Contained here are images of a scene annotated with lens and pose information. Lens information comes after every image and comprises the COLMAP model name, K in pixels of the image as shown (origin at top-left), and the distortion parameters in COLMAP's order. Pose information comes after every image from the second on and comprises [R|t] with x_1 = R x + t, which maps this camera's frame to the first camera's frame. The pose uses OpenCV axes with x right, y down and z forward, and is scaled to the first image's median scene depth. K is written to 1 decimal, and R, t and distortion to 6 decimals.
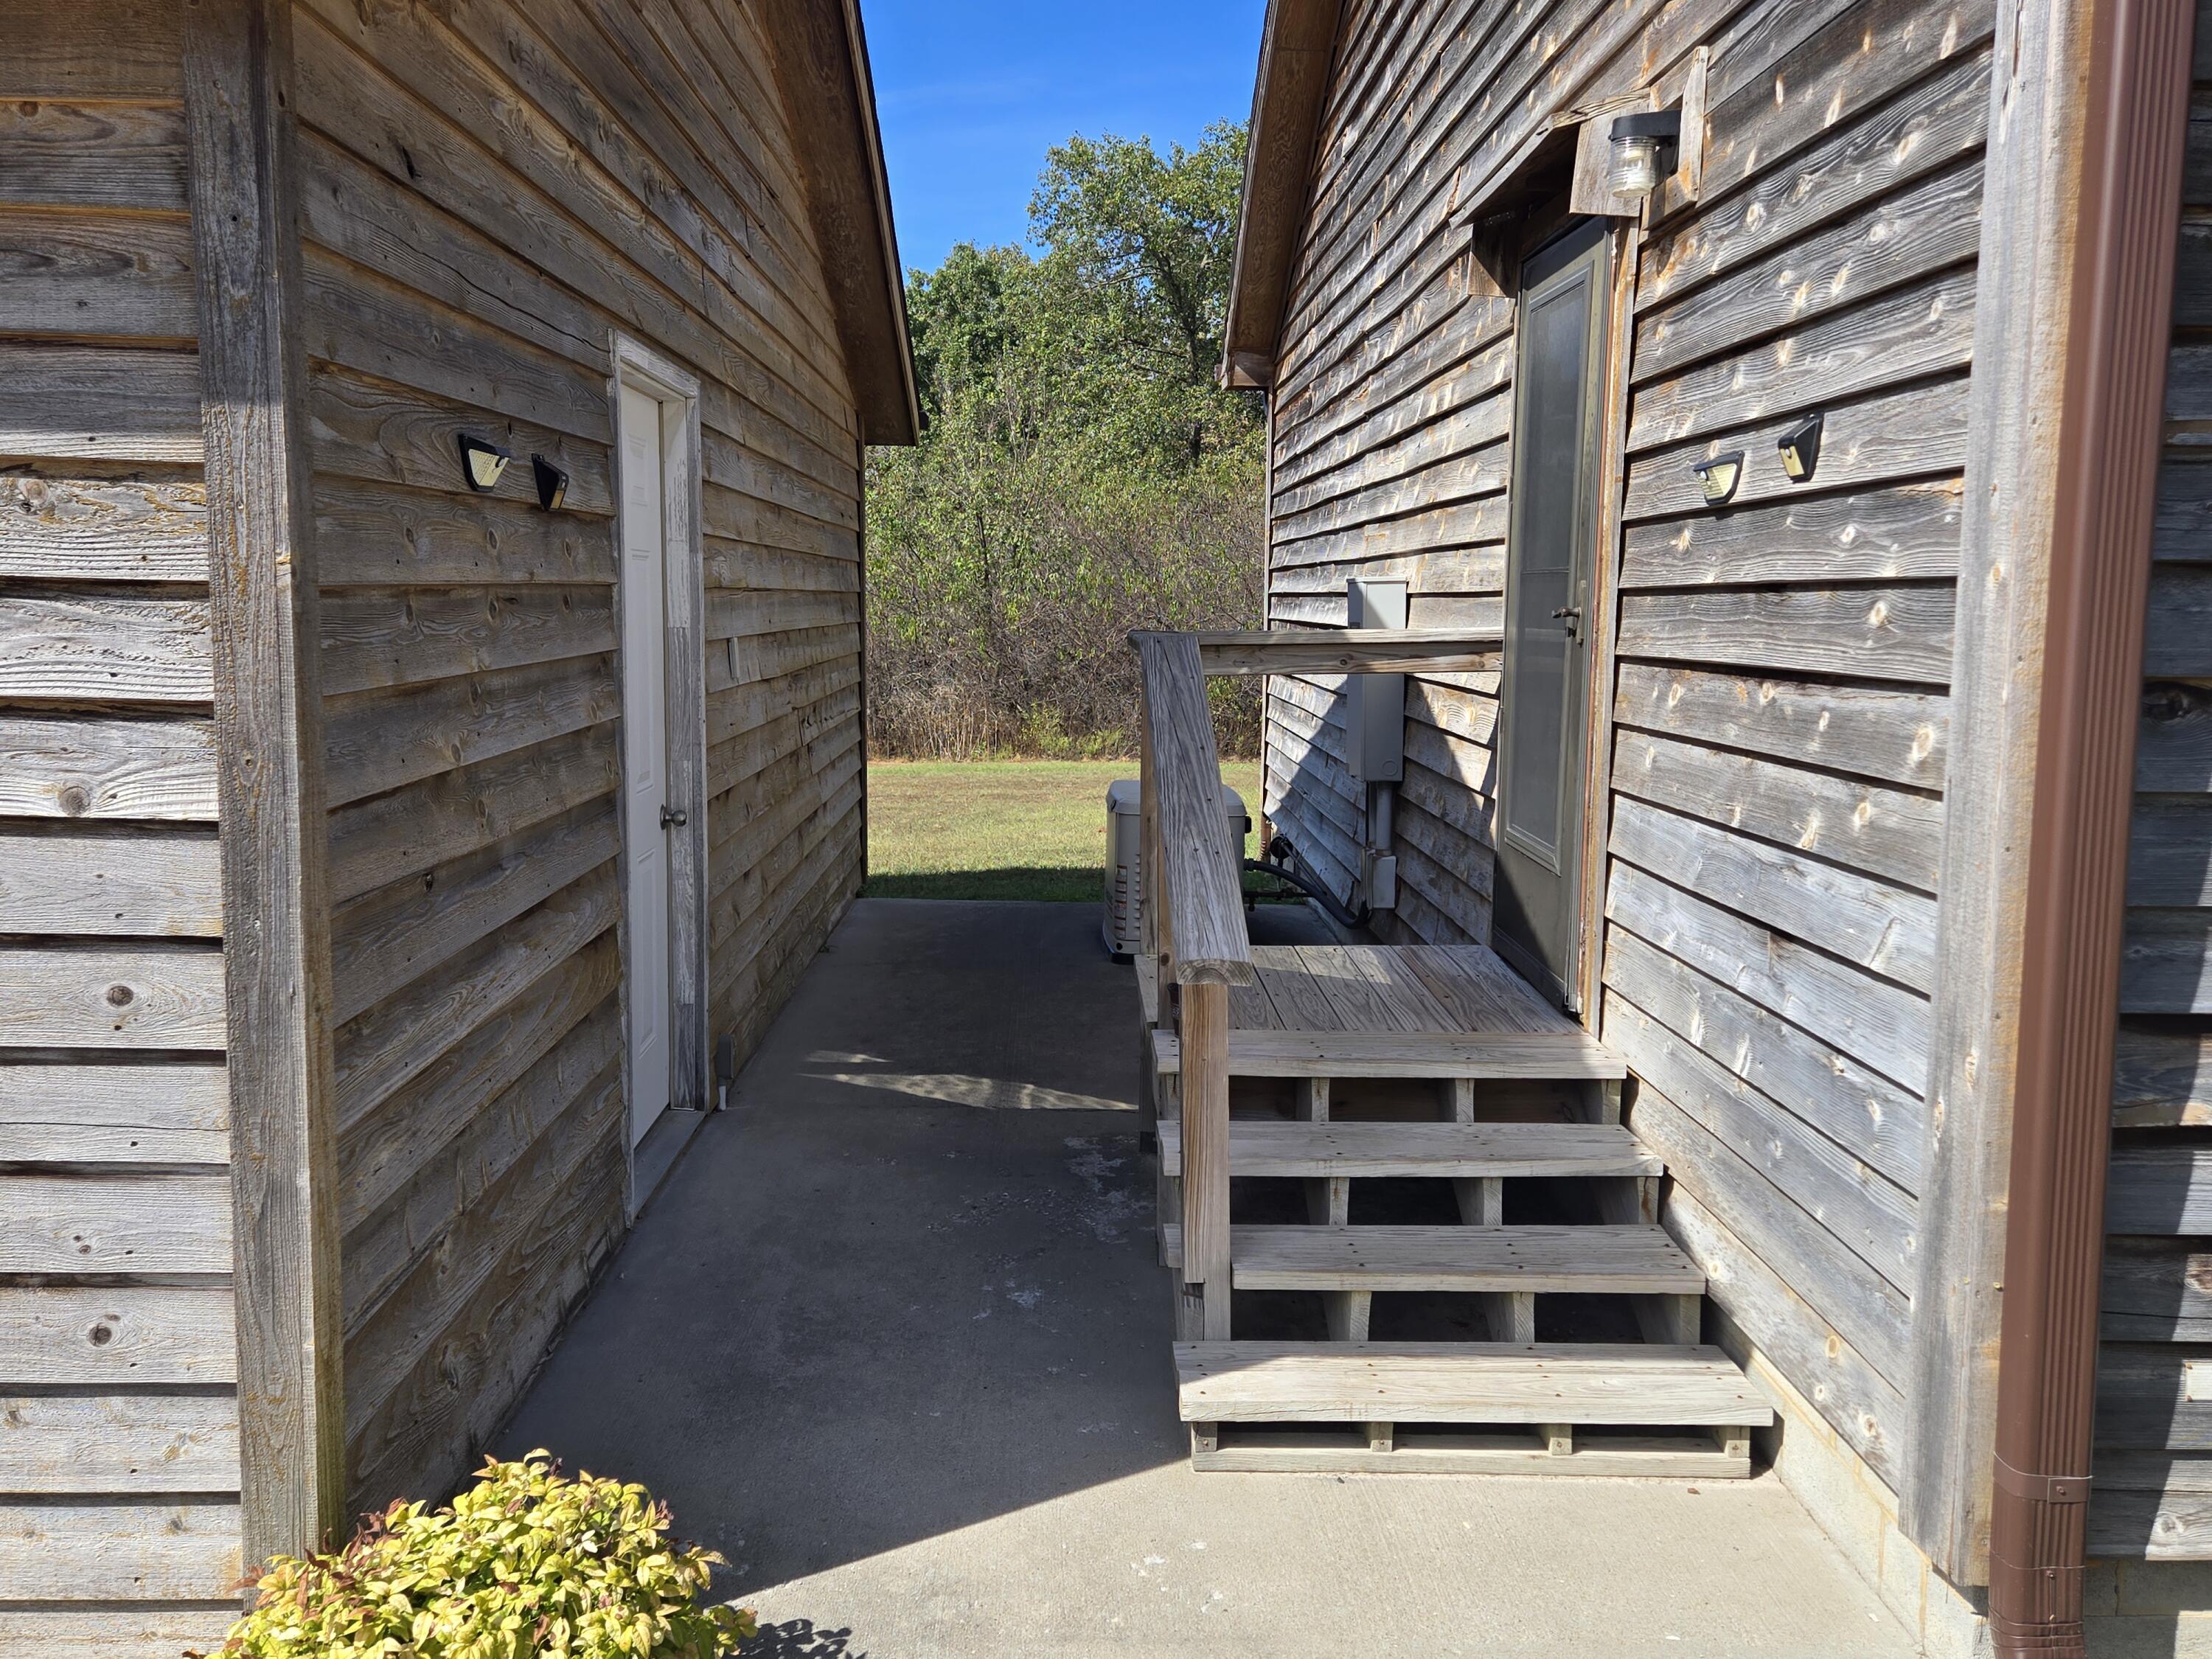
lens RADIAL K [[1966.0, 0, 1106.0], [0, 1966.0, 829.5], [0, 0, 1]] dist [0.020706, 0.005433]
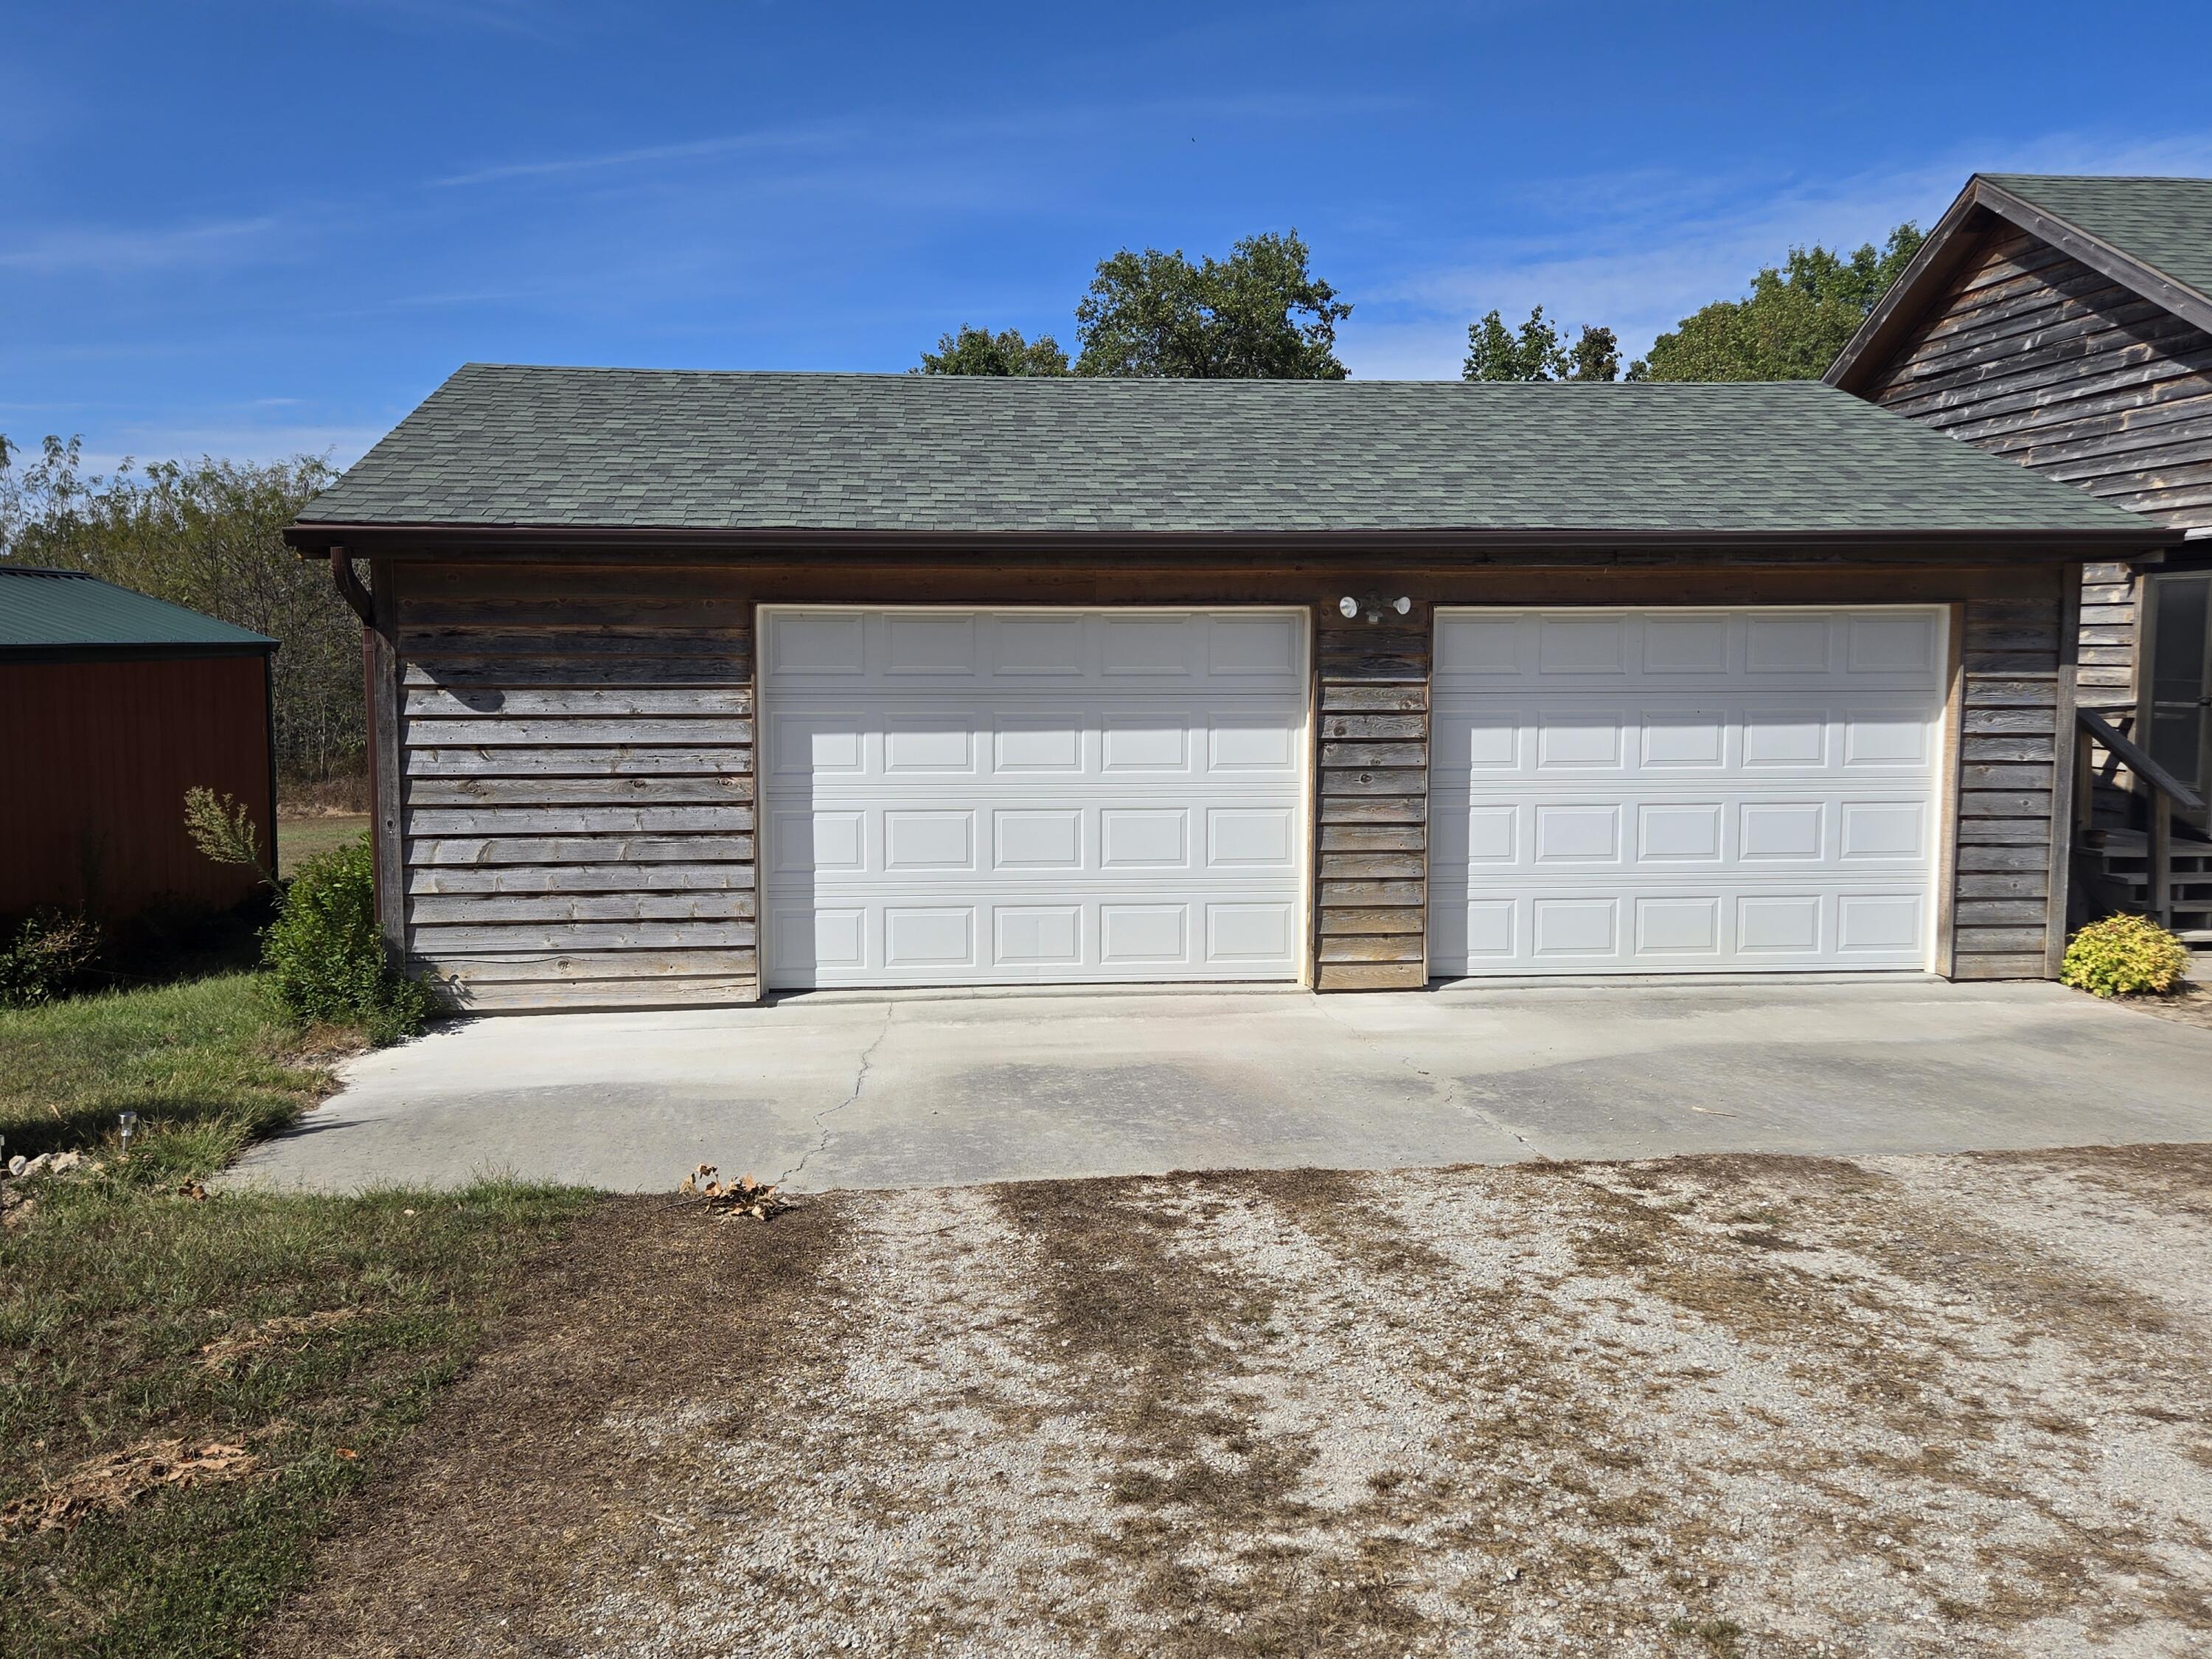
lens RADIAL K [[1966.0, 0, 1106.0], [0, 1966.0, 829.5], [0, 0, 1]] dist [0.020706, 0.005433]
pose [[0.997128, -0.015904, 0.074049, -2.744903], [0.017645, 0.999582, -0.022912, 0.200791], [-0.073654, 0.024153, 0.996991, -3.037309]]
